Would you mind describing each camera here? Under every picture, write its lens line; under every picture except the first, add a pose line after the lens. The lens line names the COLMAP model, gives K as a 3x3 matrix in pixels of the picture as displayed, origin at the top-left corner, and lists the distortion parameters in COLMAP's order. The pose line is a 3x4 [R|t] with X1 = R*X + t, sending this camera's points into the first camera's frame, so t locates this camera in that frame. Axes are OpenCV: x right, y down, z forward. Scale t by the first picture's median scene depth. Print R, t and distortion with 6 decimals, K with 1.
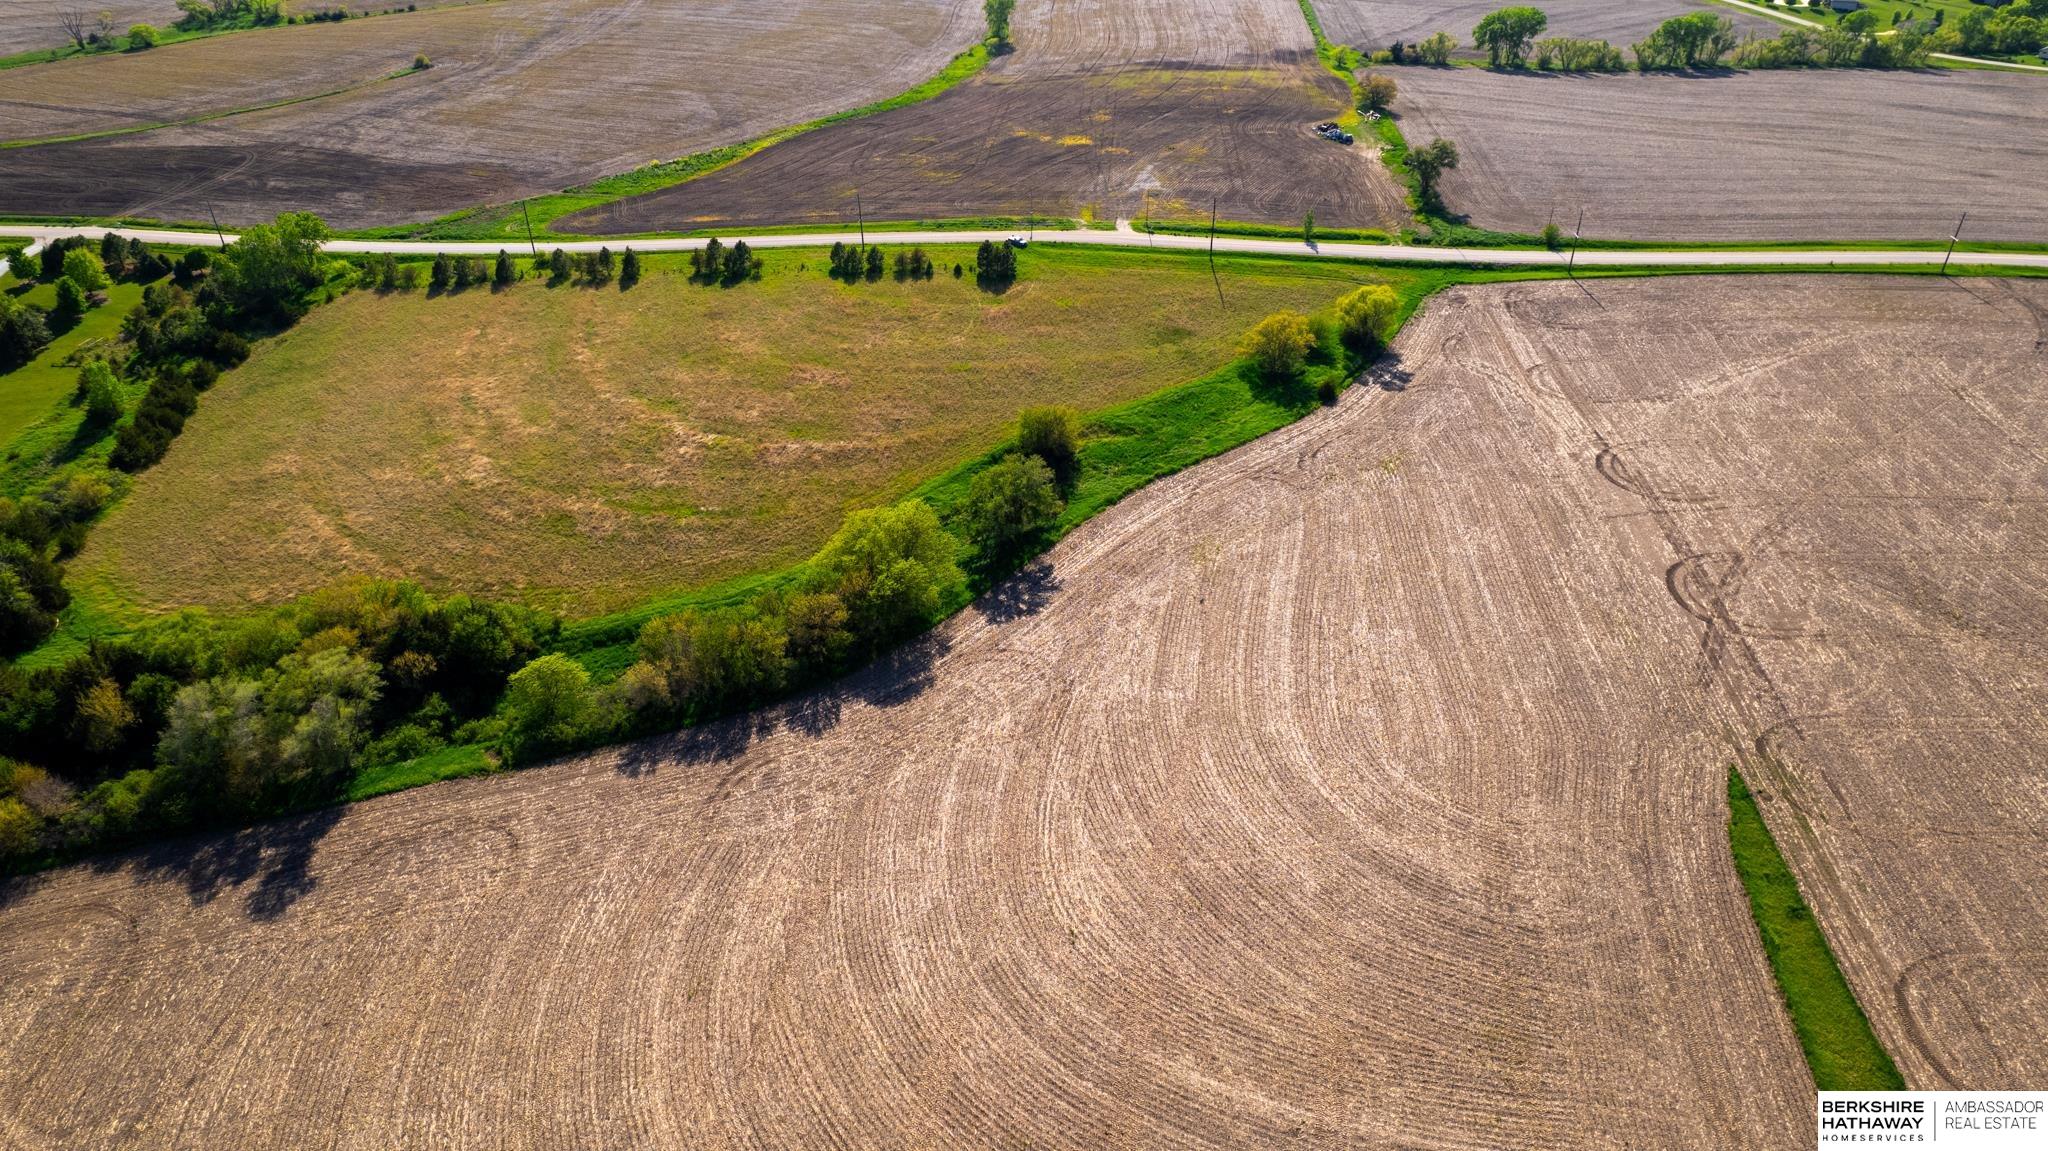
lens RADIAL K [[1315.1, 0, 1032.7], [0, 1315.1, 570.5], [0, 0, 1]] dist [-0.073028, 0.066970]
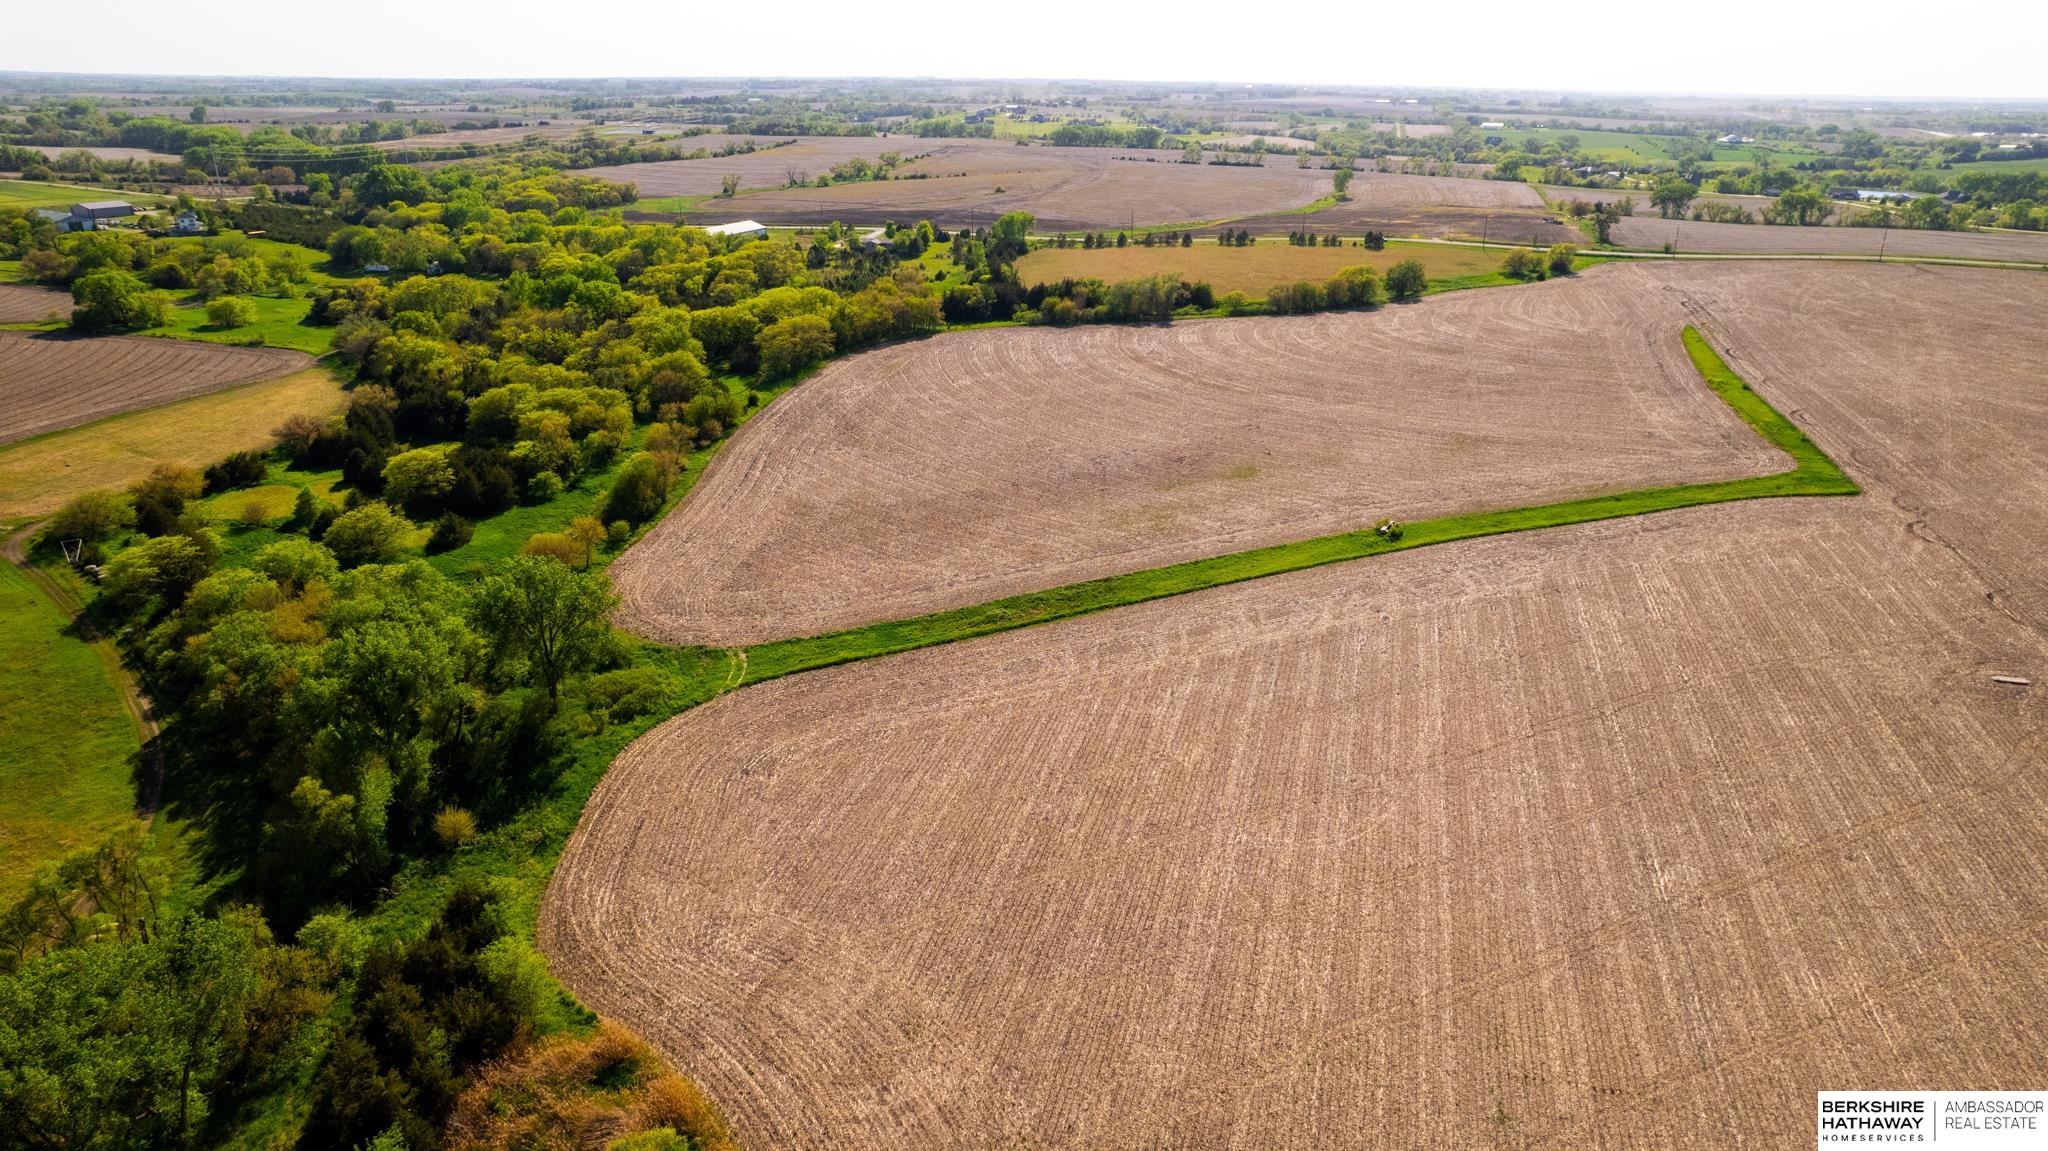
lens RADIAL K [[1315.1, 0, 1039.6], [0, 1315.1, 576.3], [0, 0, 1]] dist [-0.073028, 0.066970]
pose [[0.983828, 0.072679, -0.163709, -0.280979], [-0.104037, 0.975867, -0.191988, 1.178455], [0.145805, 0.205915, 0.967647, -1.523510]]
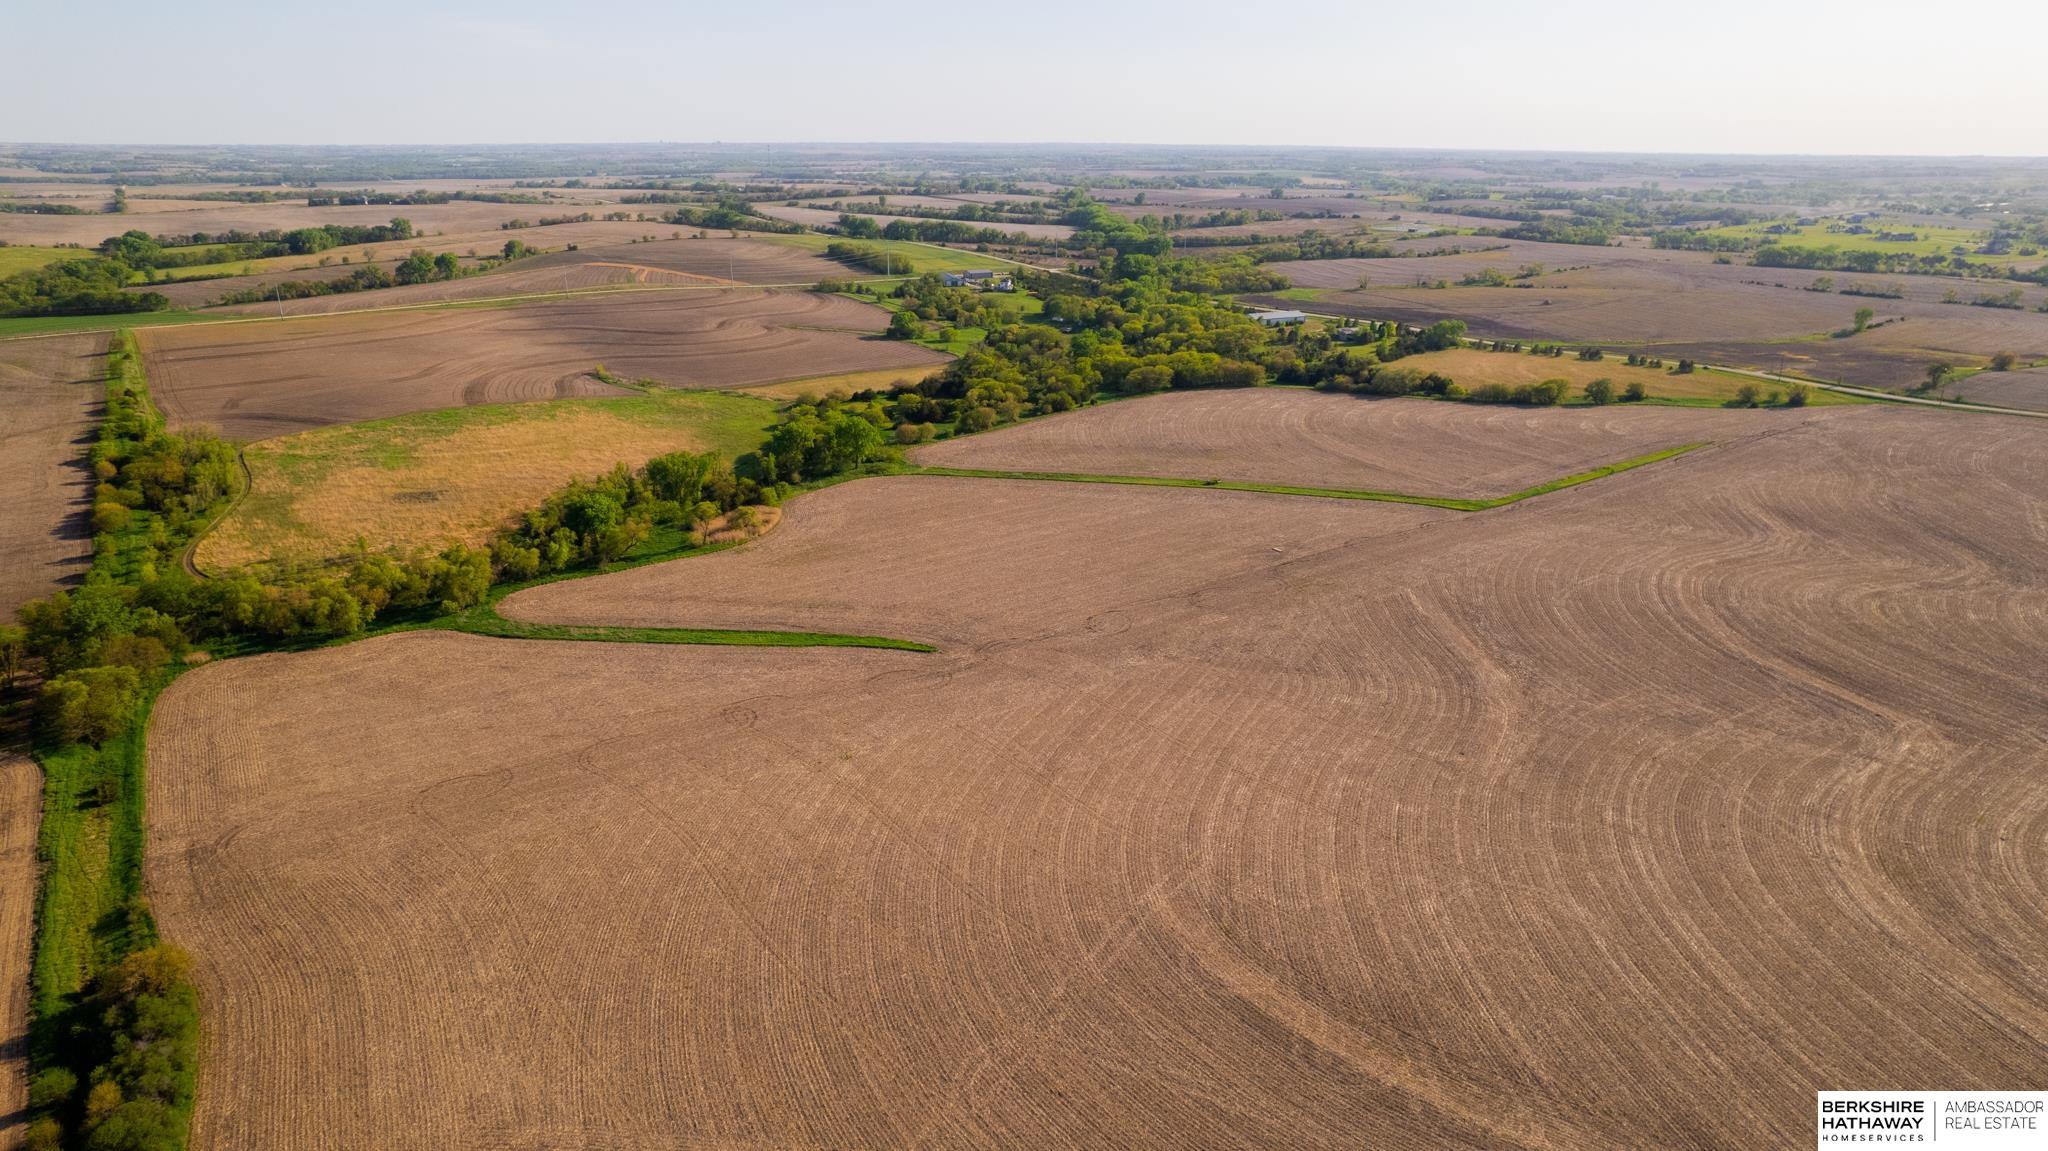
lens RADIAL K [[1316.8, 0, 1031.8], [0, 1316.8, 577.6], [0, 0, 1]] dist [-0.033717, 0.003034]
pose [[0.630199, 0.251182, -0.734682, 1.895929], [-0.423254, 0.904409, -0.053850, 1.357079], [0.650927, 0.344893, 0.676272, -2.354299]]
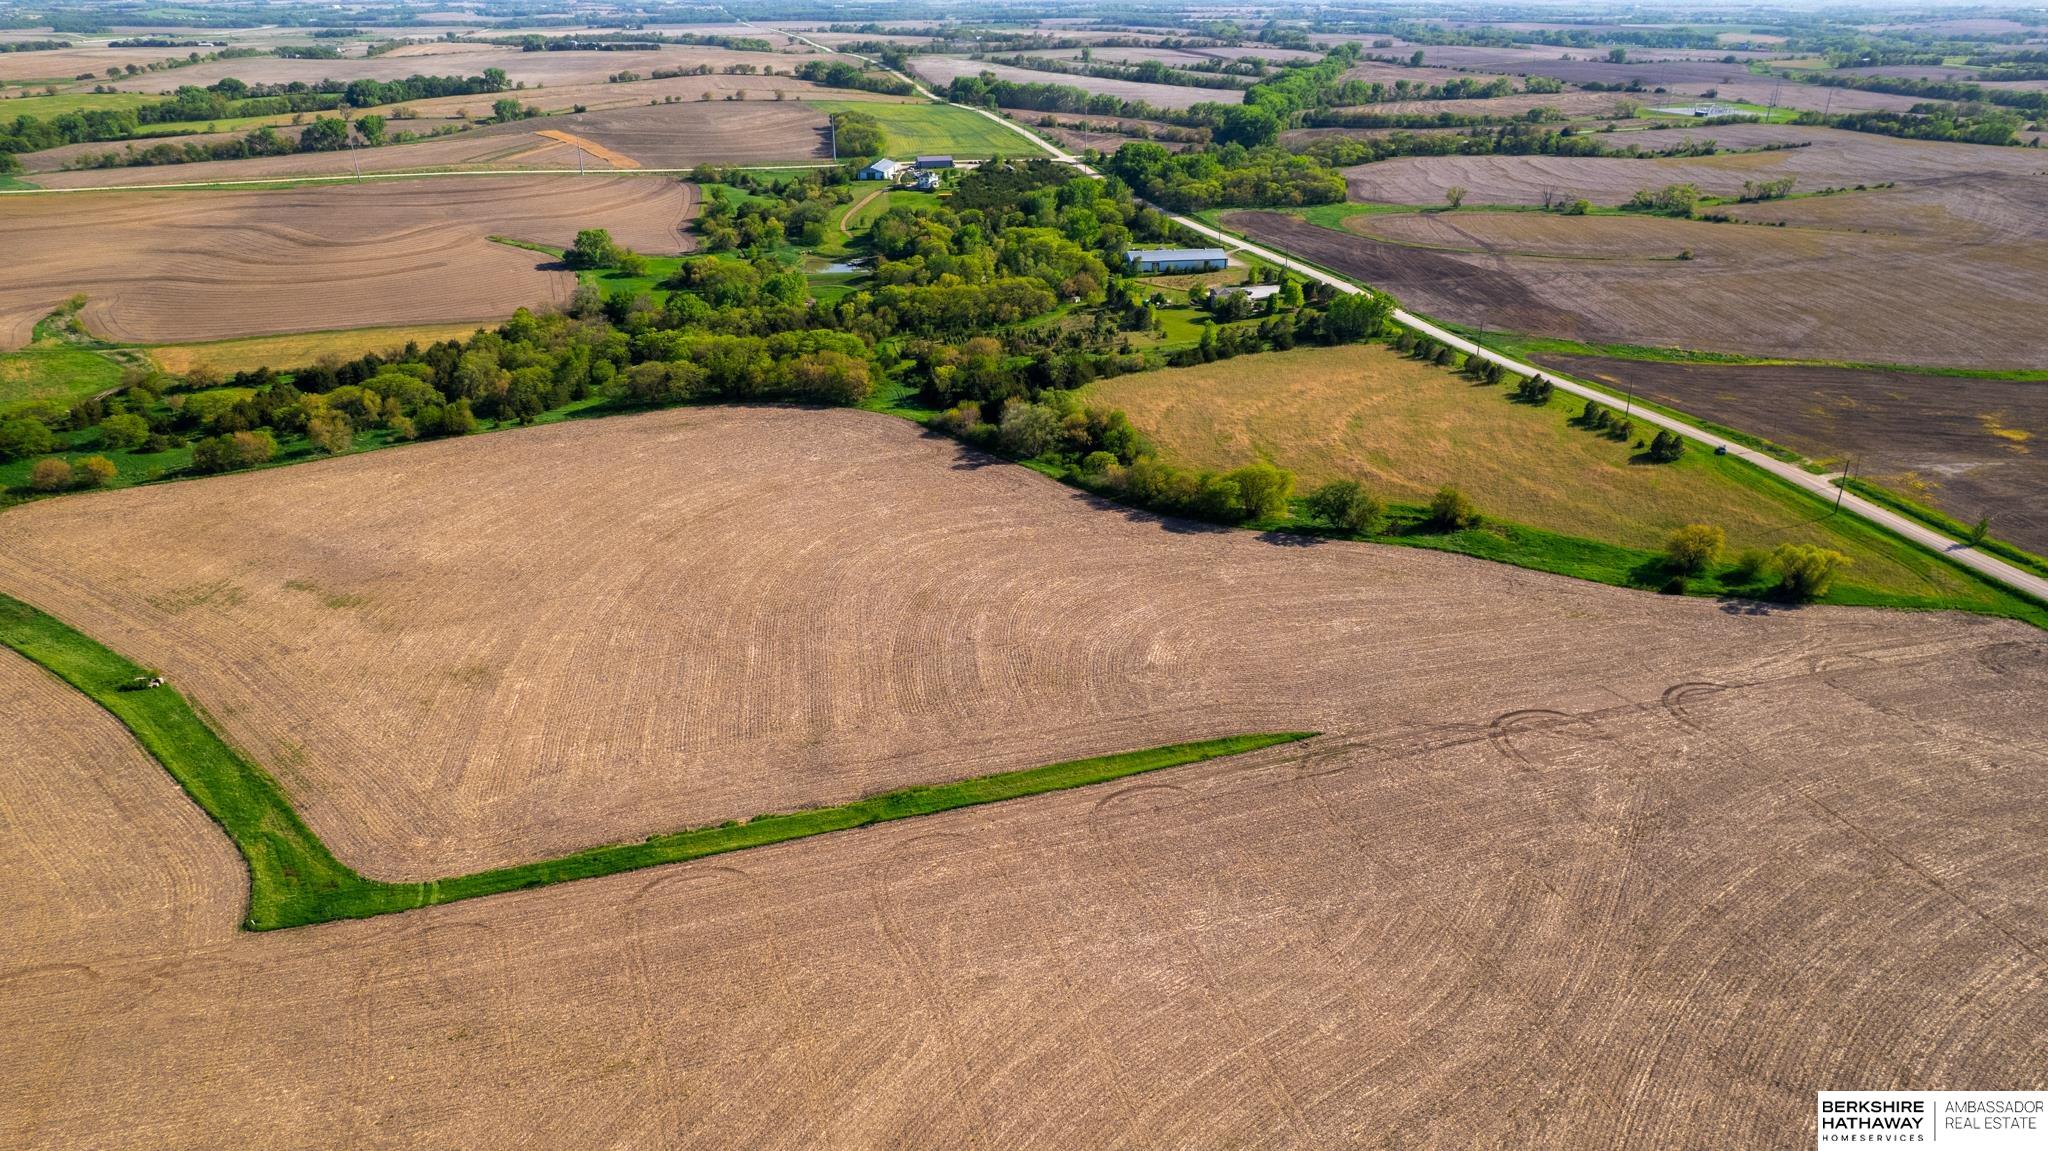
lens RADIAL K [[1315.1, 0, 1045.8], [0, 1315.1, 568.3], [0, 0, 1]] dist [-0.073028, 0.066970]
pose [[0.350559, 0.388437, -0.852188, 1.416822], [-0.507814, 0.843394, 0.175532, -0.094291], [0.786913, 0.371219, 0.492914, -0.043297]]
